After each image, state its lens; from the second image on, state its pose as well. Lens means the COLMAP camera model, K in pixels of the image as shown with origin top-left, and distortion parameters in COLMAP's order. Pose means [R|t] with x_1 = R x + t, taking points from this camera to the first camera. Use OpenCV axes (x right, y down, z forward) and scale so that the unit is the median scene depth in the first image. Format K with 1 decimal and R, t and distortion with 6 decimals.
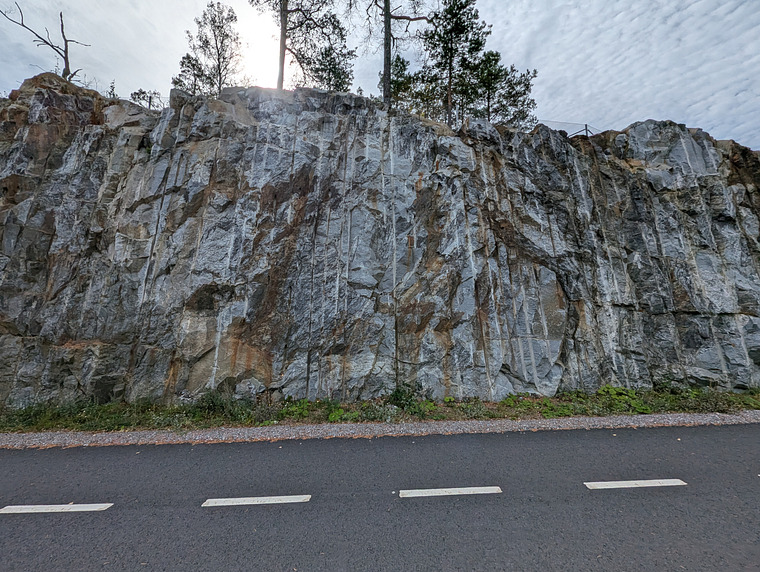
lens RADIAL K [[306.3, 0, 380.0], [0, 306.3, 286.0], [0, 0, 1]] dist [0.002595, 0.004575]
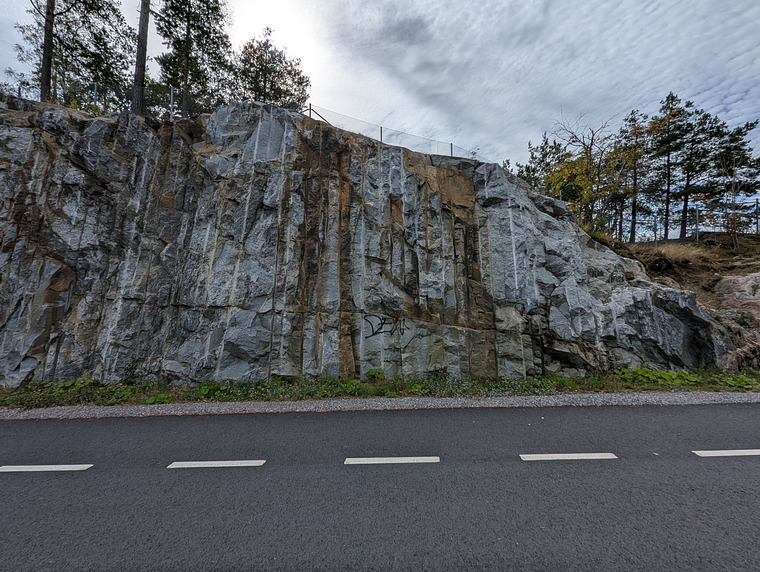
lens RADIAL K [[302.8, 0, 383.0], [0, 302.8, 290.8], [0, 0, 1]] dist [0.009145, -0.000198]
pose [[0.998686, -0.005771, -0.050927, 0.247300], [0.010281, 0.996002, 0.088737, -0.006378], [0.050211, -0.089143, 0.994752, 0.006750]]
